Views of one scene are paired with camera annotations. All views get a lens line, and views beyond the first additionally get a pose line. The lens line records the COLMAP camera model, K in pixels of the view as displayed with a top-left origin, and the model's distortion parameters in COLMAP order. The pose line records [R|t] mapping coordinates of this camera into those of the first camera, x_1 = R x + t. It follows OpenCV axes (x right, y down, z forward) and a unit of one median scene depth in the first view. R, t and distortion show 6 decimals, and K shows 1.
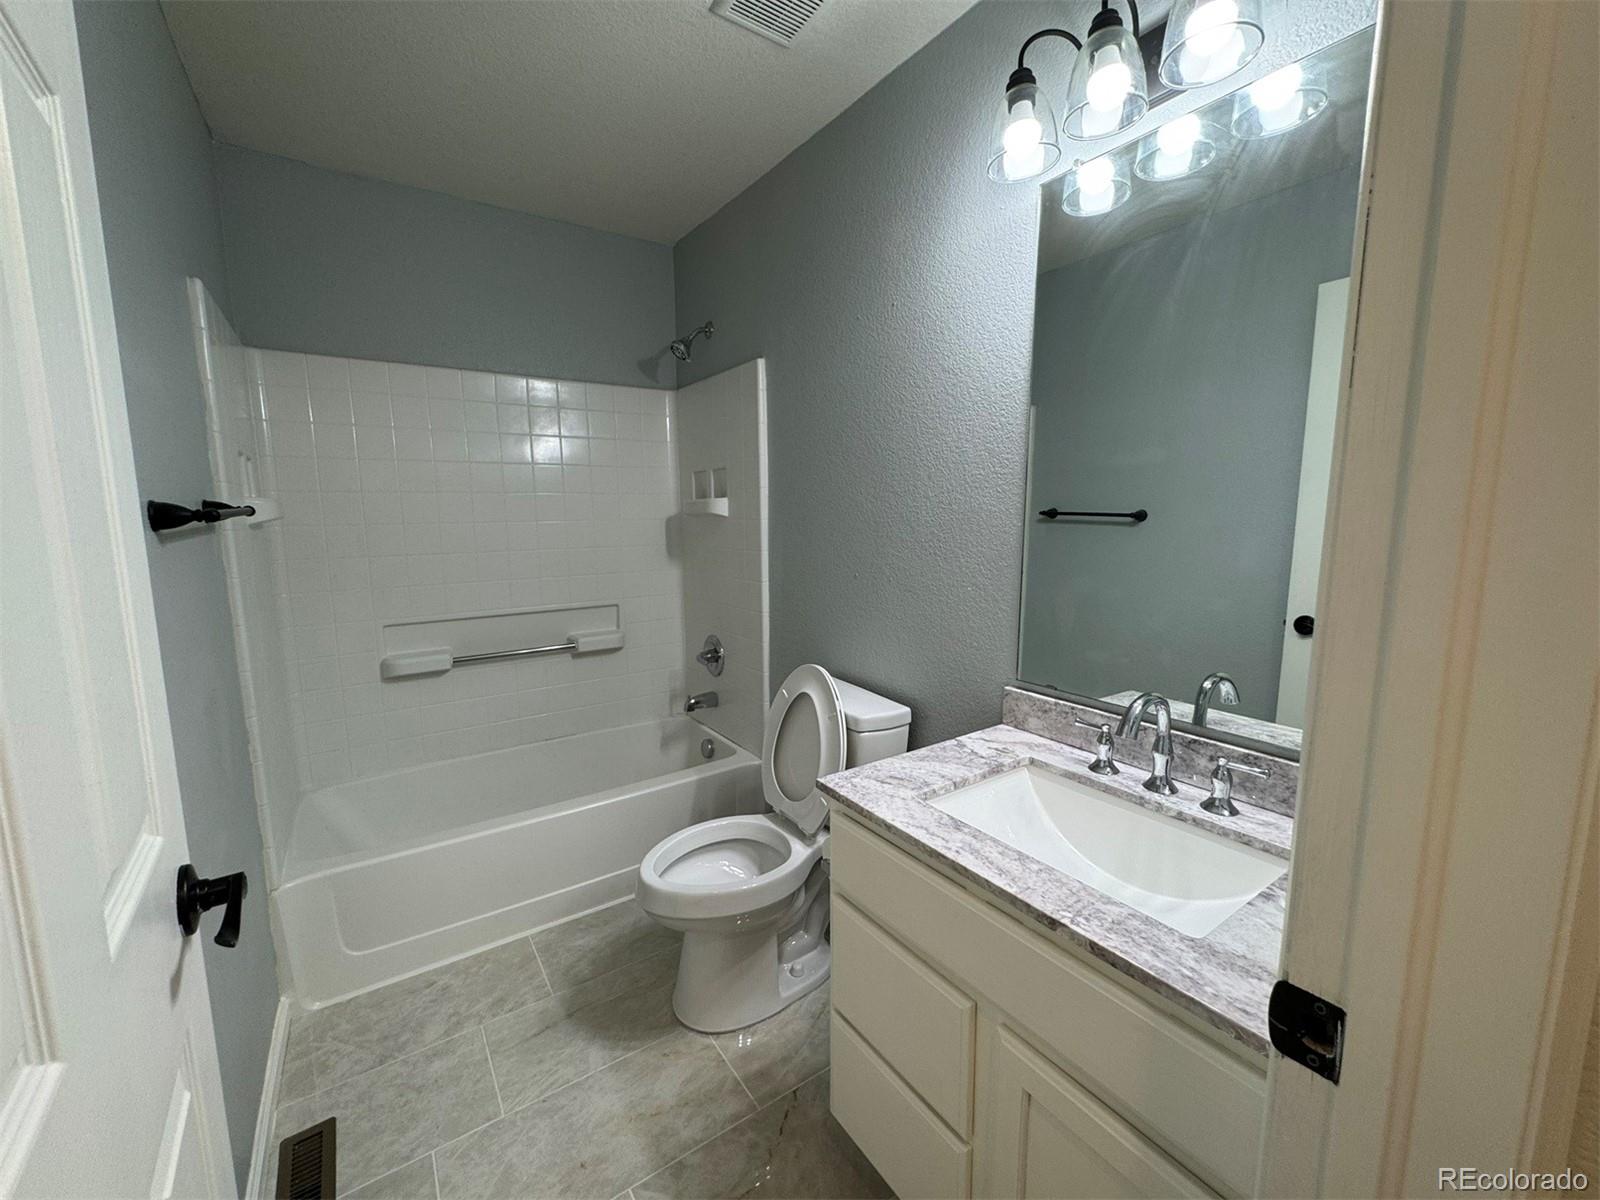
lens RADIAL K [[640.0, 0, 802.9], [0, 640.0, 600.7], [0, 0, 1]] dist [-0.004748, 0.000413]
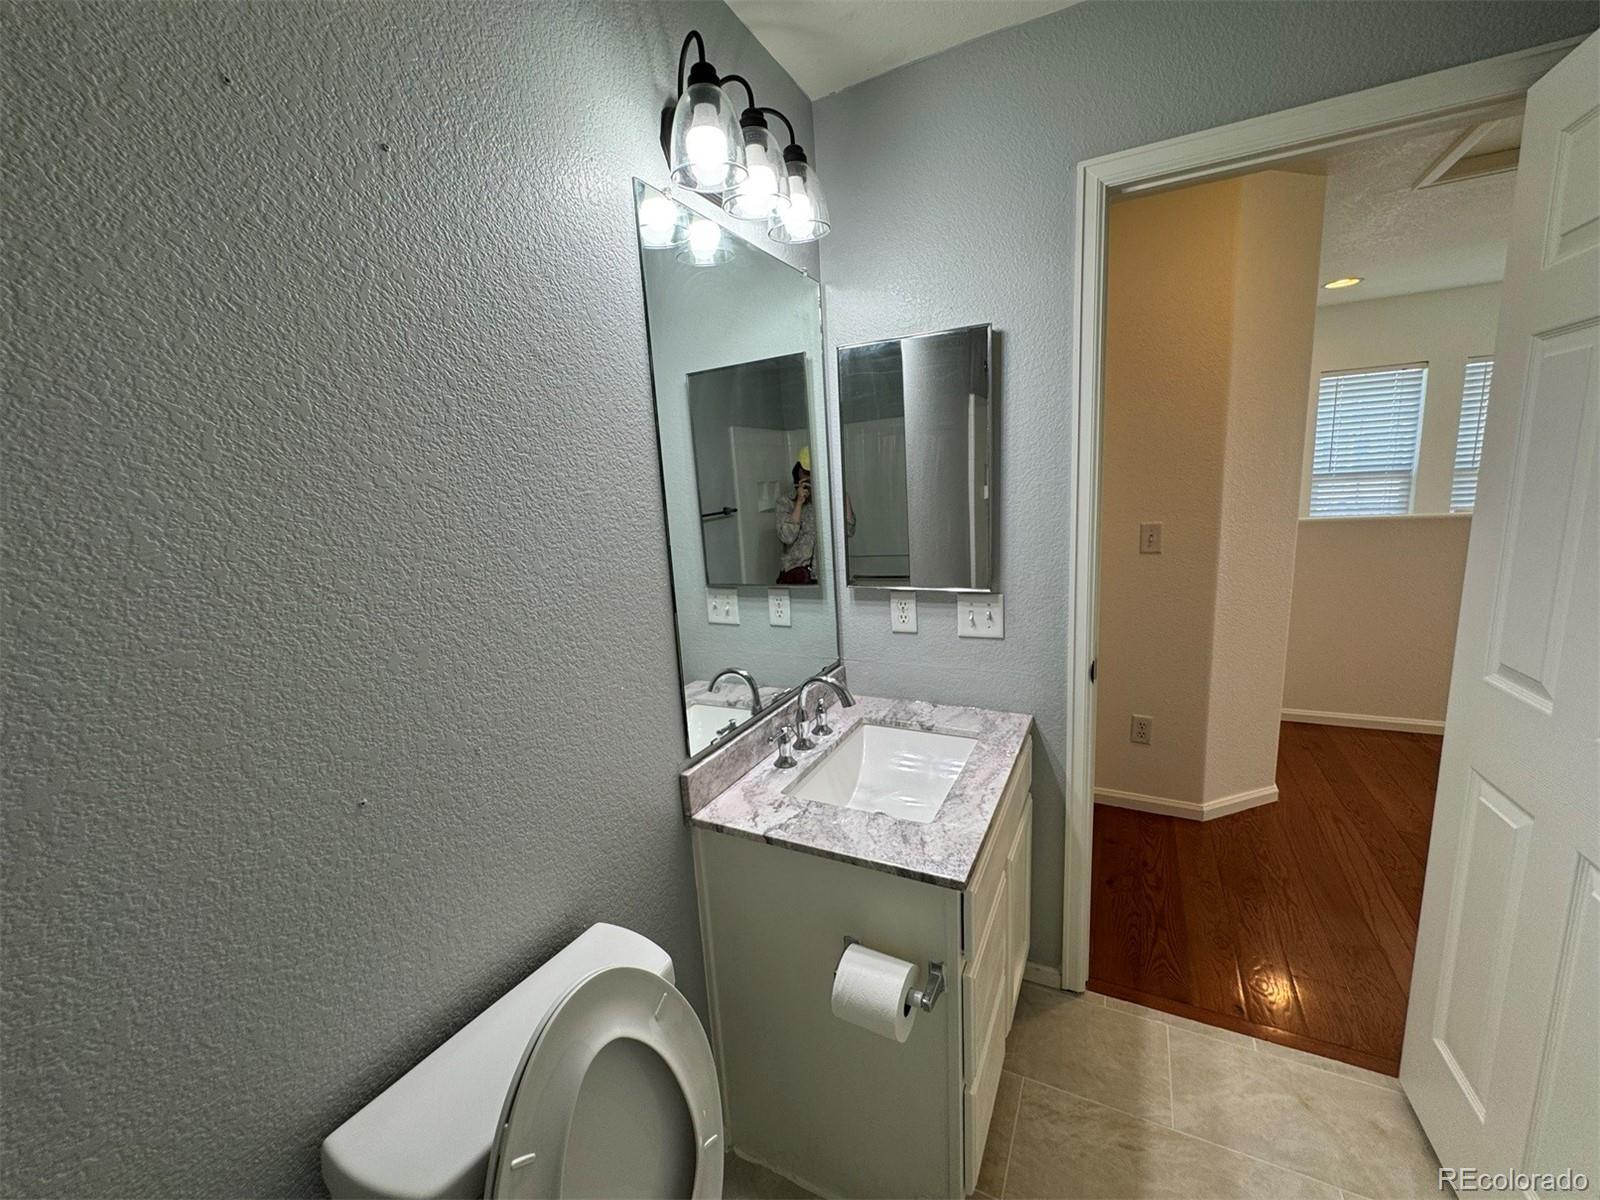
lens RADIAL K [[640.0, 0, 801.5], [0, 640.0, 598.6], [0, 0, 1]] dist [-0.004748, 0.000413]
pose [[-0.475760, -0.127979, 0.870215, -0.531267], [0.173524, 0.956258, 0.235501, -0.300092], [-0.862289, 0.263045, -0.432742, 1.358899]]
